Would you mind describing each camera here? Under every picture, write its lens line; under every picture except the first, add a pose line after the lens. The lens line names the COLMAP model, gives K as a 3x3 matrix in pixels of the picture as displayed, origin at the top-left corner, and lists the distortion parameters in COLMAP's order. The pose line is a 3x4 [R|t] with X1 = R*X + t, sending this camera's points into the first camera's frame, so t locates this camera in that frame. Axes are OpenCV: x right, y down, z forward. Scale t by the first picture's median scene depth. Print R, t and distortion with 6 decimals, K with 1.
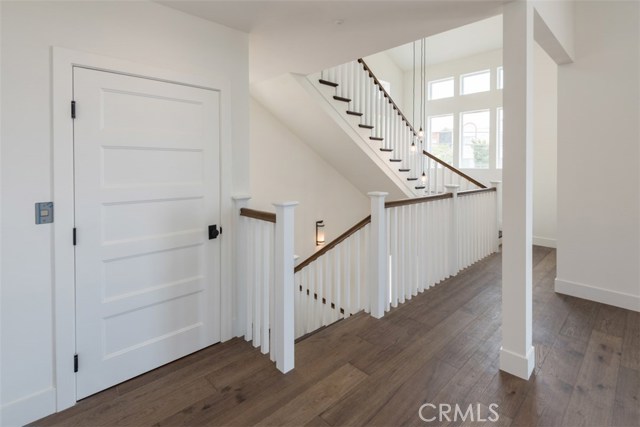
lens RADIAL K [[310.6, 0, 319.2], [0, 310.6, 169.8], [0, 0, 1]] dist [0.040762, -0.026398]
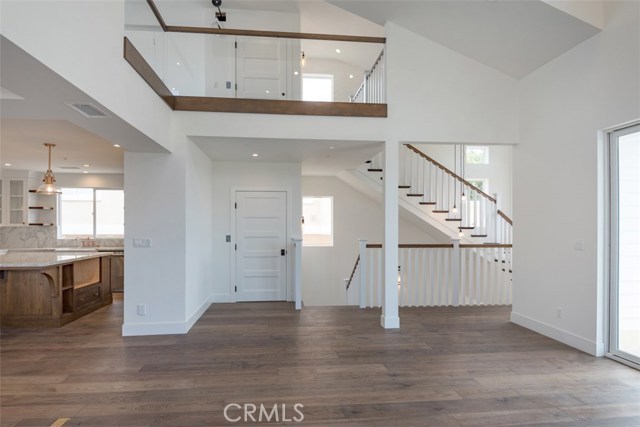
lens RADIAL K [[350.9, 0, 303.8], [0, 350.9, 224.1], [0, 0, 1]] dist [-0.001465, -0.000727]
pose [[0.779806, -0.001865, -0.626018, 1.045659], [-0.009356, 0.999849, -0.014634, 0.018740], [0.625951, 0.017268, 0.779671, -0.695697]]
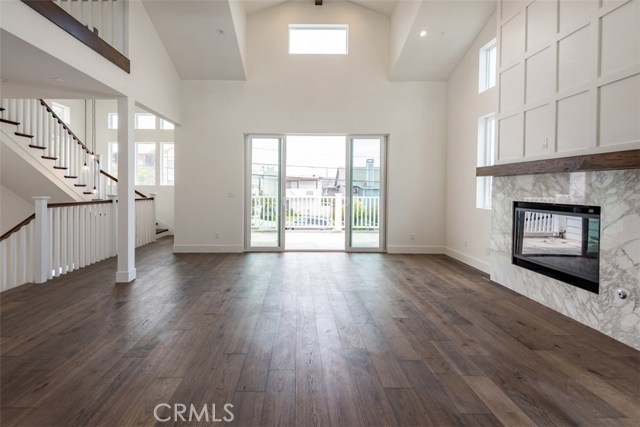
lens RADIAL K [[311.4, 0, 306.4], [0, 311.4, 190.9], [0, 0, 1]] dist [0.000604, -0.007990]
pose [[0.679772, -0.004589, 0.733409, -0.026009], [0.005837, 0.999983, 0.000846, 0.044224], [-0.733400, 0.003706, 0.679787, -0.777216]]
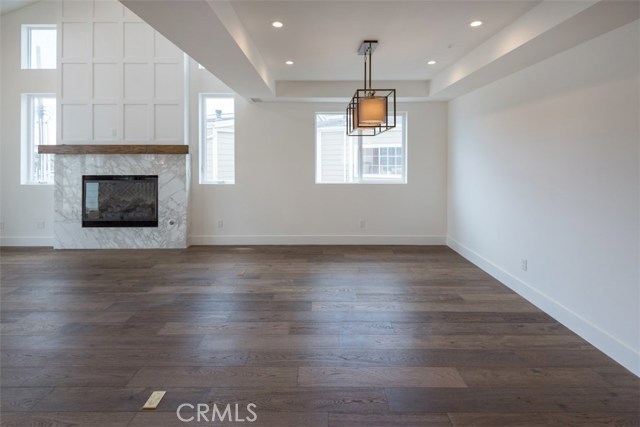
lens RADIAL K [[302.4, 0, 318.1], [0, 302.4, 158.1], [0, 0, 1]] dist [-0.003493, -0.001226]
pose [[-0.736589, -0.002134, 0.676338, -0.378409], [0.008206, 0.999893, 0.012092, -0.000831], [-0.676291, 0.014457, -0.736493, -0.239097]]
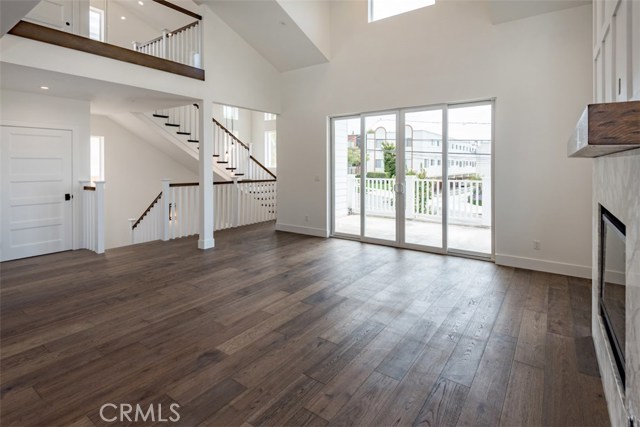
lens RADIAL K [[329.0, 0, 328.2], [0, 329.0, 167.1], [0, 0, 1]] dist [-0.002872, -0.001349]
pose [[0.979999, -0.001880, 0.198994, 0.701362], [0.003958, 0.999942, -0.010045, 0.018905], [-0.198964, 0.010632, 0.979949, -1.135358]]
